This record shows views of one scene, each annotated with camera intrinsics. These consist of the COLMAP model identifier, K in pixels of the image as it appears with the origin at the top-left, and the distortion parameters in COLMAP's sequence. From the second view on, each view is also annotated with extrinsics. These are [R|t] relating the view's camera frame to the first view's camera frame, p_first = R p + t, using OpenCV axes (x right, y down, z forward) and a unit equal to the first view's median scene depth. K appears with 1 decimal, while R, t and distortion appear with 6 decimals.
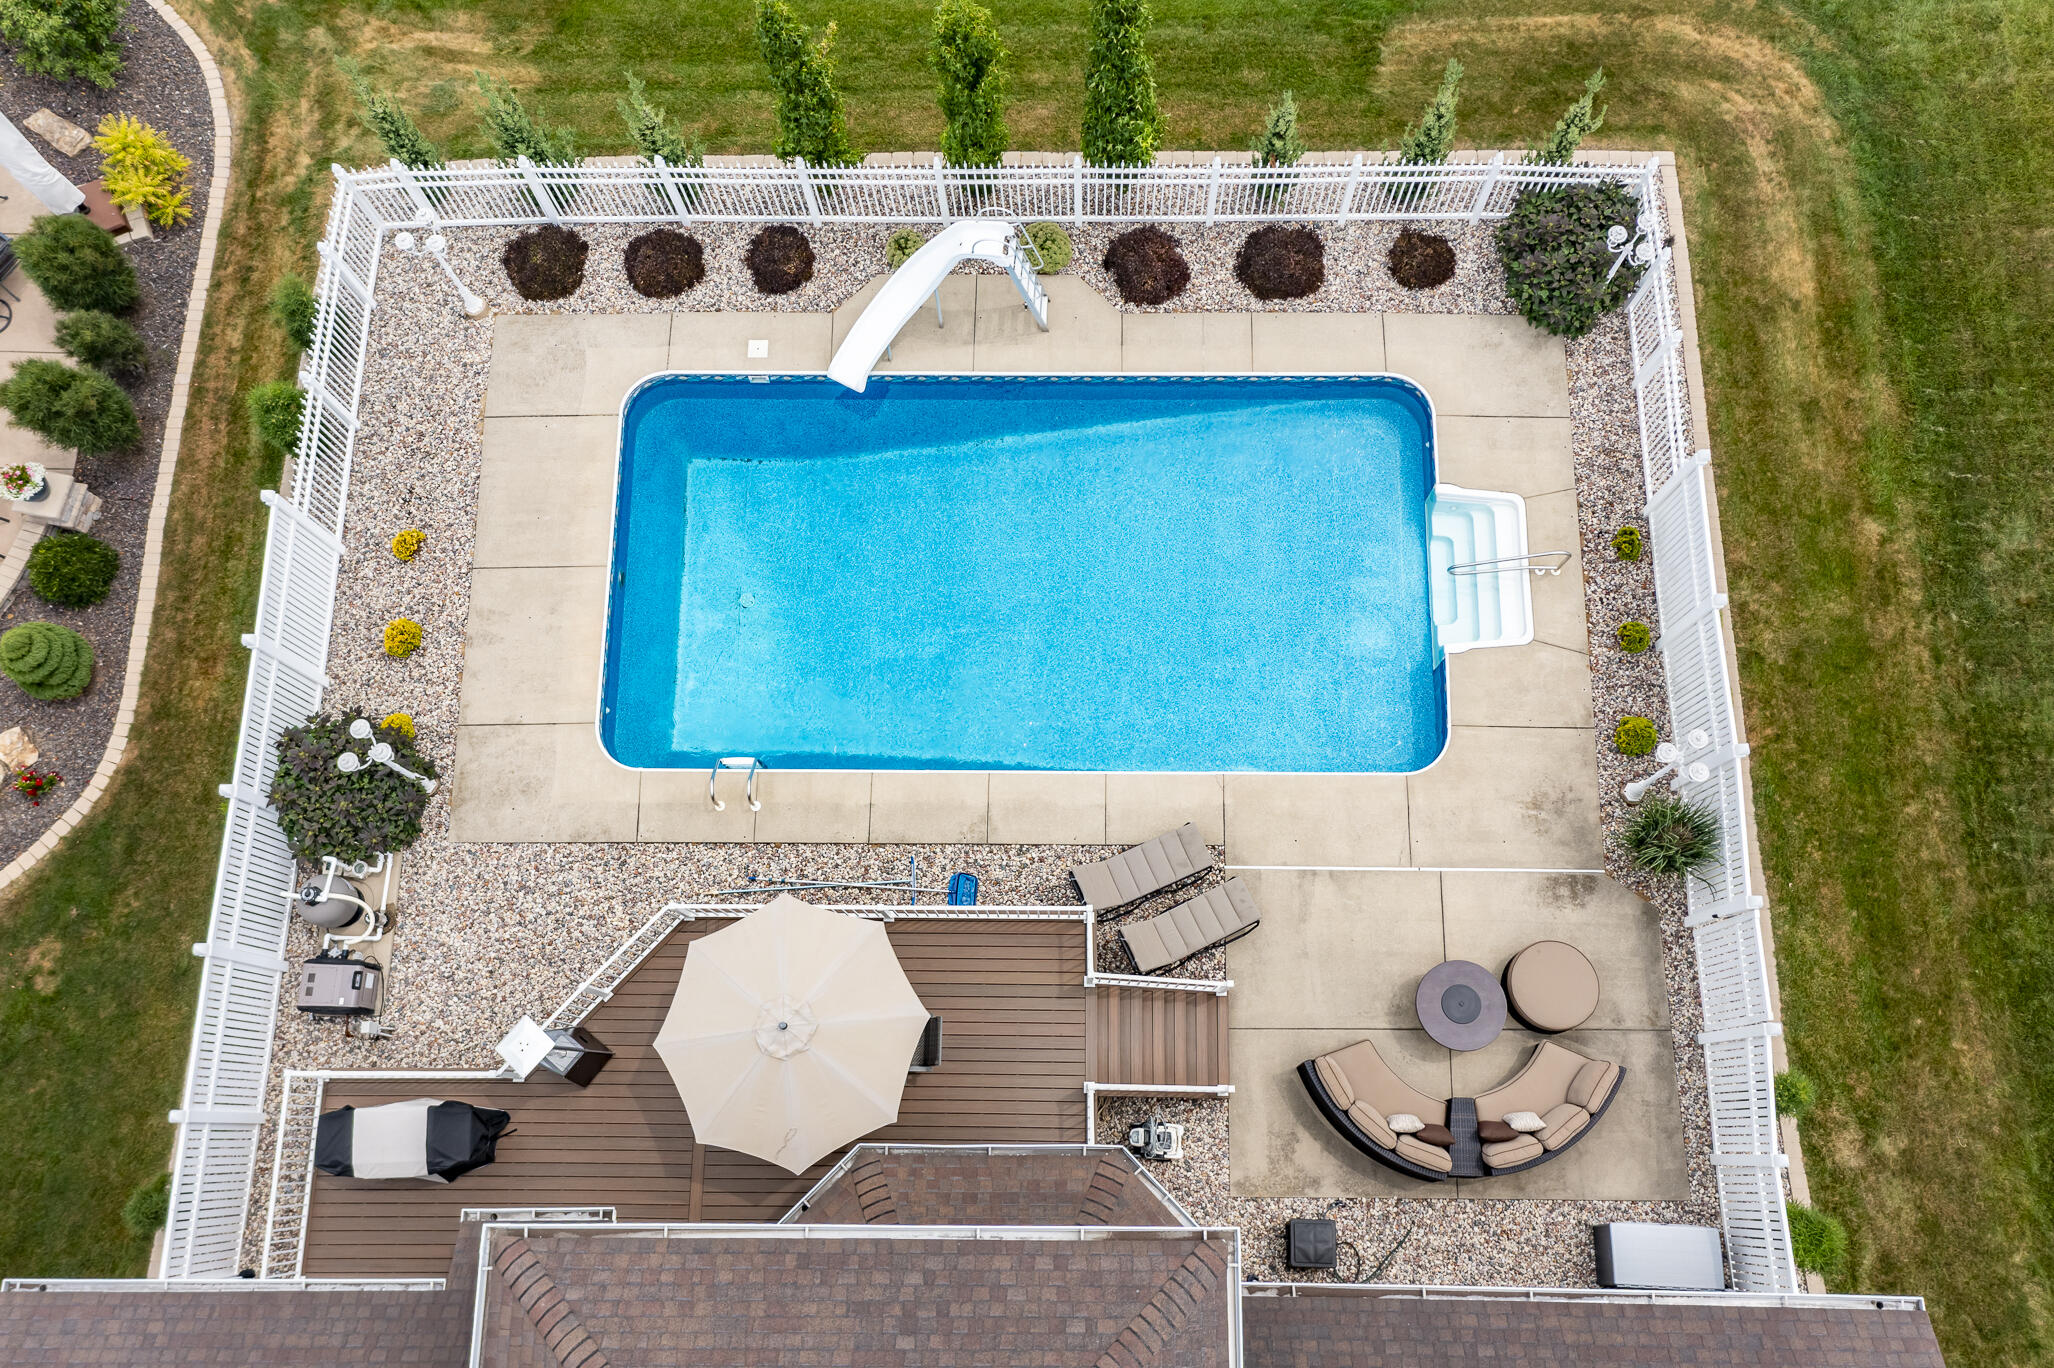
lens RADIAL K [[1627.7, 0, 1031.3], [0, 1627.7, 681.0], [0, 0, 1]] dist [0.030818, 0.013642]
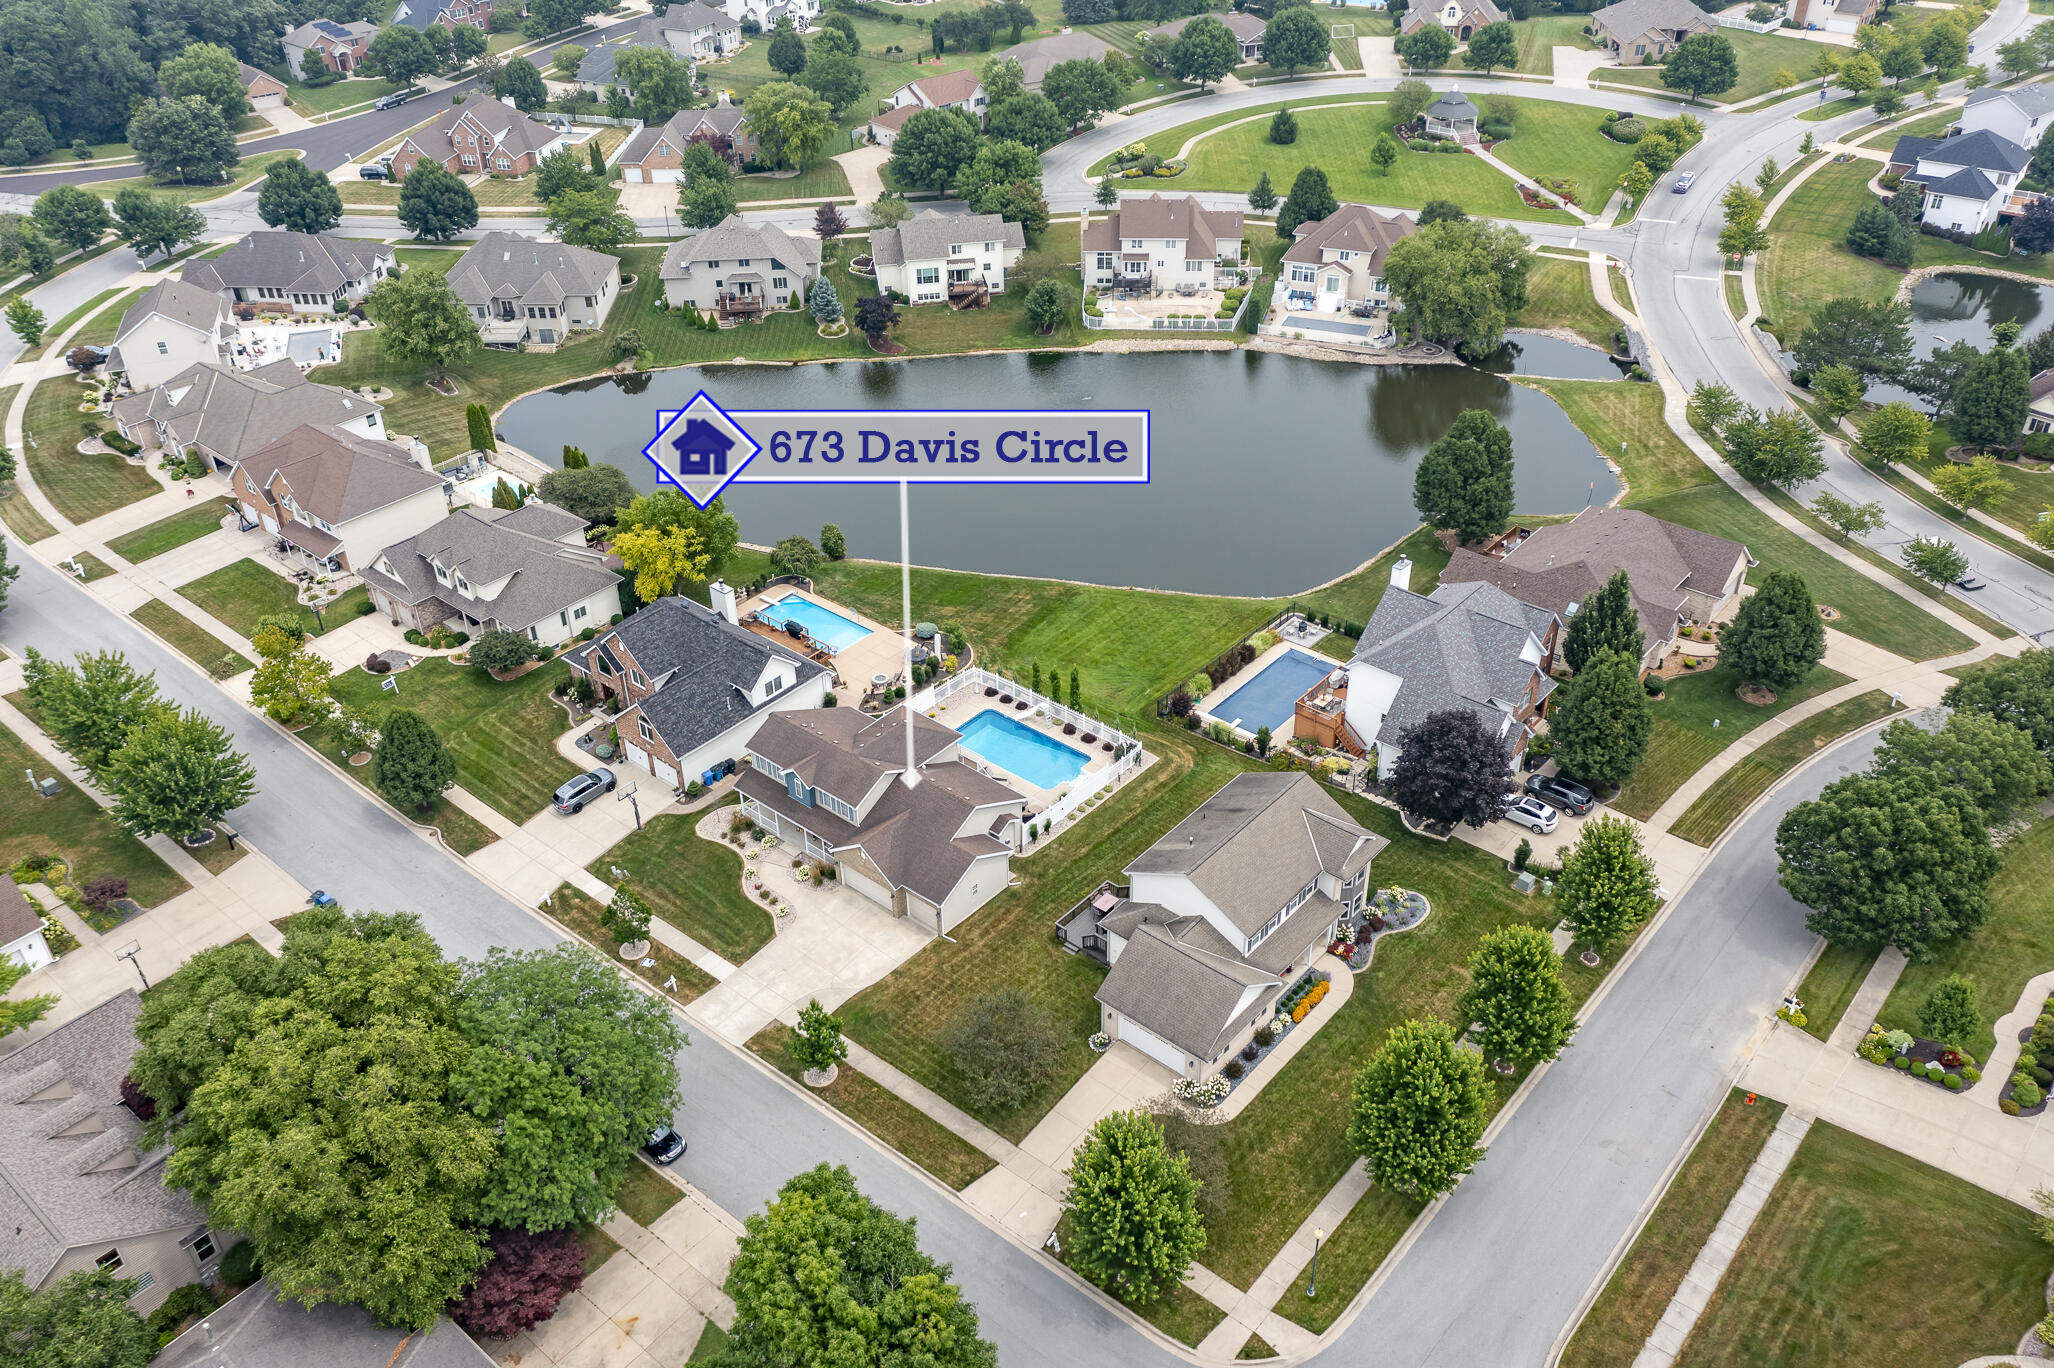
lens RADIAL K [[1627.7, 0, 1031.3], [0, 1627.7, 681.0], [0, 0, 1]] dist [0.030818, 0.013642]
pose [[0.765298, 0.361502, -0.532573, 2.973385], [-0.622174, 0.627518, -0.468103, 2.414973], [0.164979, 0.689592, 0.705156, -3.189908]]
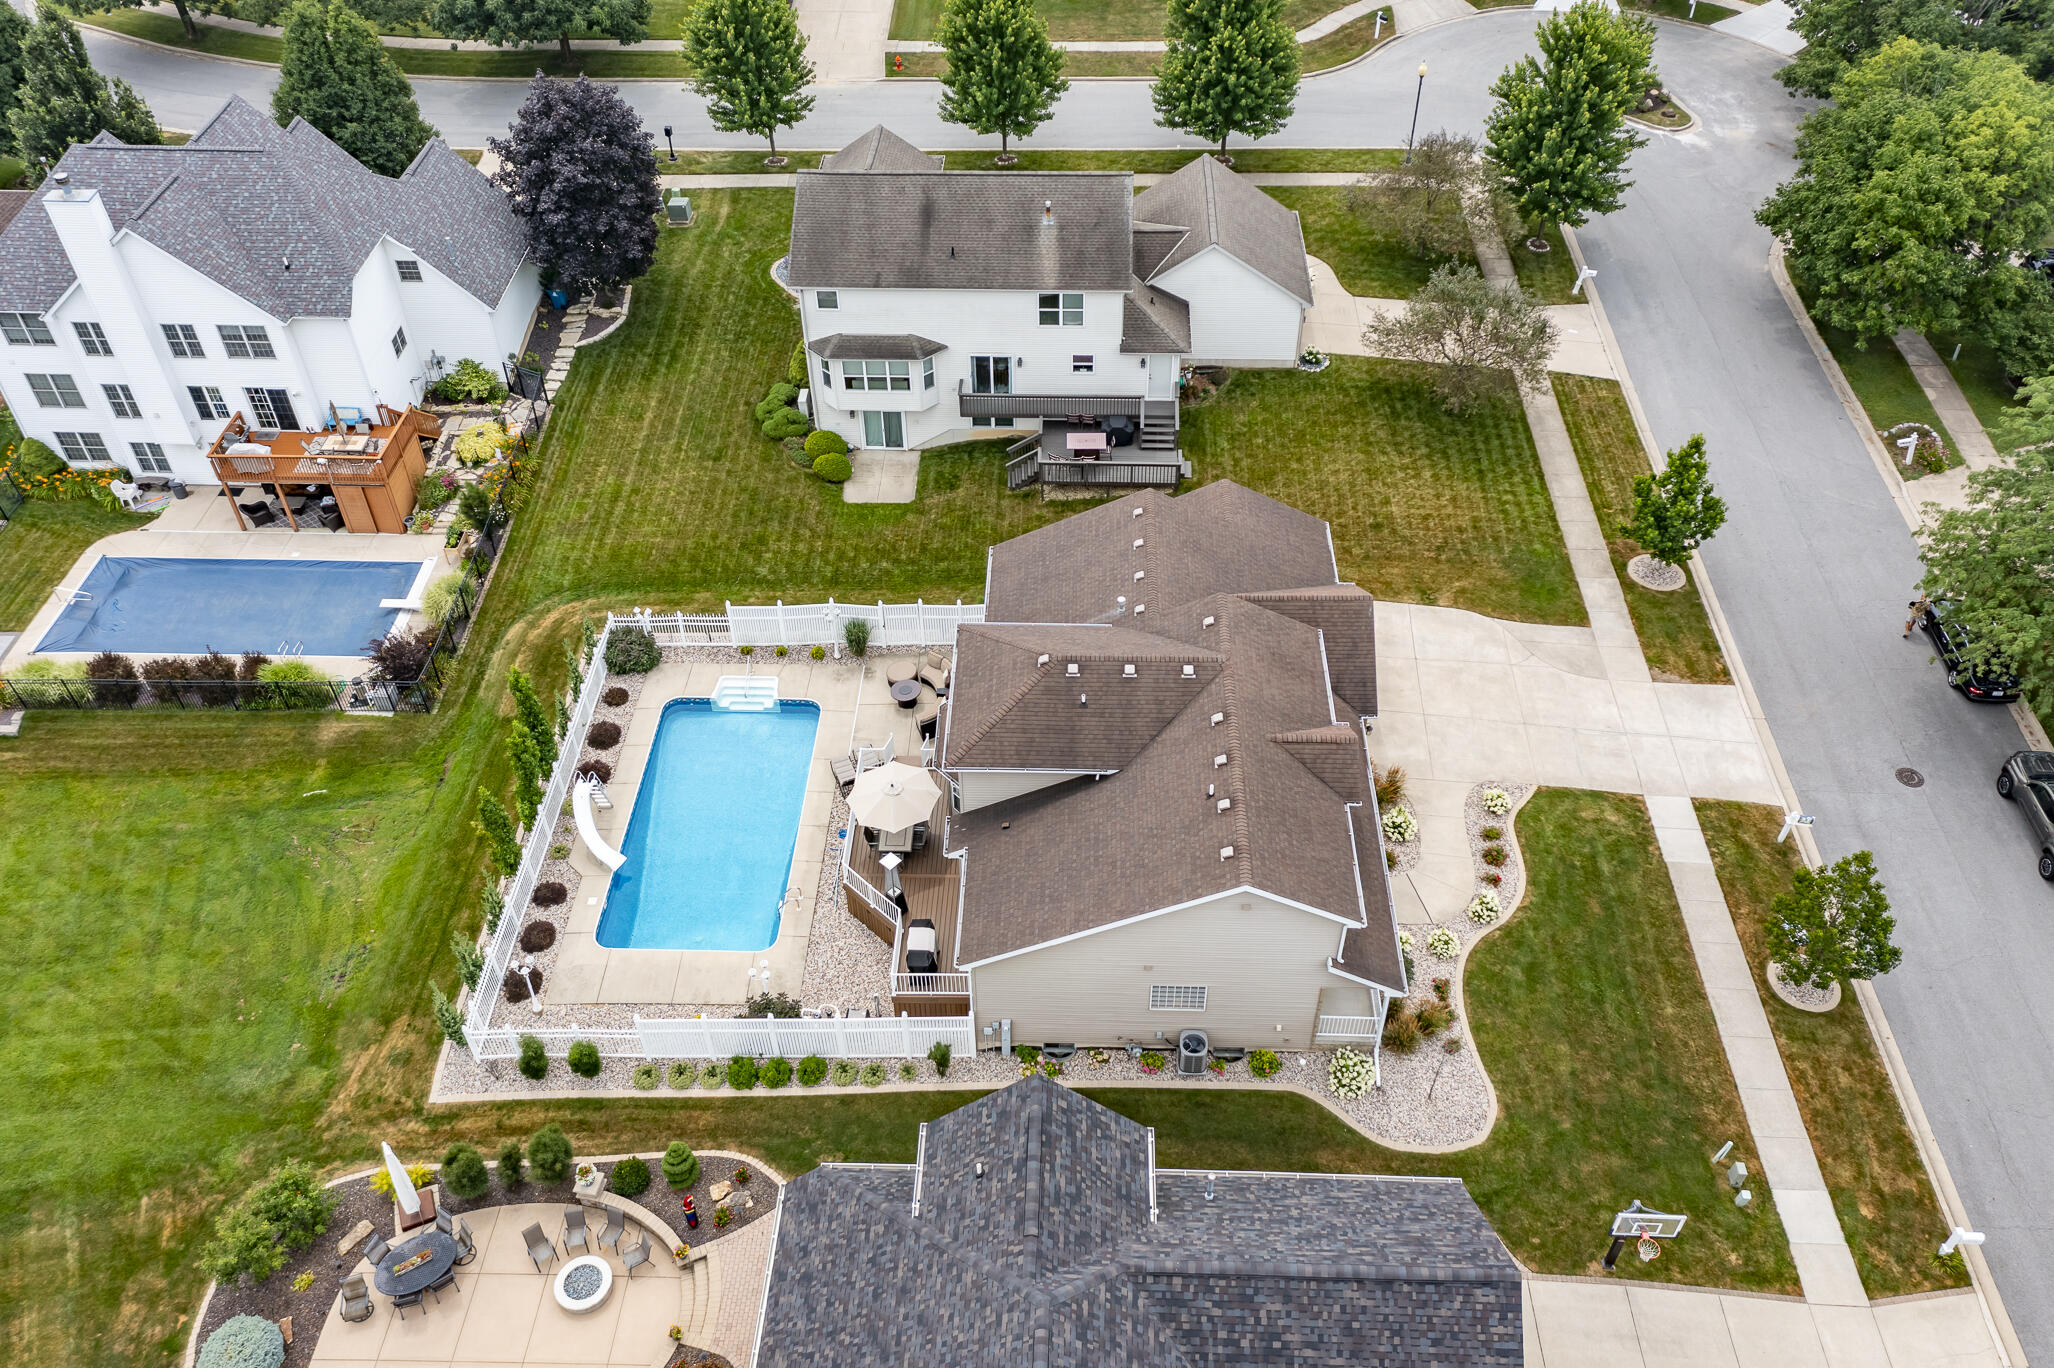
lens RADIAL K [[1627.7, 0, 1031.3], [0, 1627.7, 681.0], [0, 0, 1]] dist [0.030818, 0.013642]
pose [[0.026864, -0.666914, 0.744650, -1.619434], [0.970745, 0.195210, 0.139811, 0.007885], [-0.238605, 0.719109, 0.652648, -0.820575]]
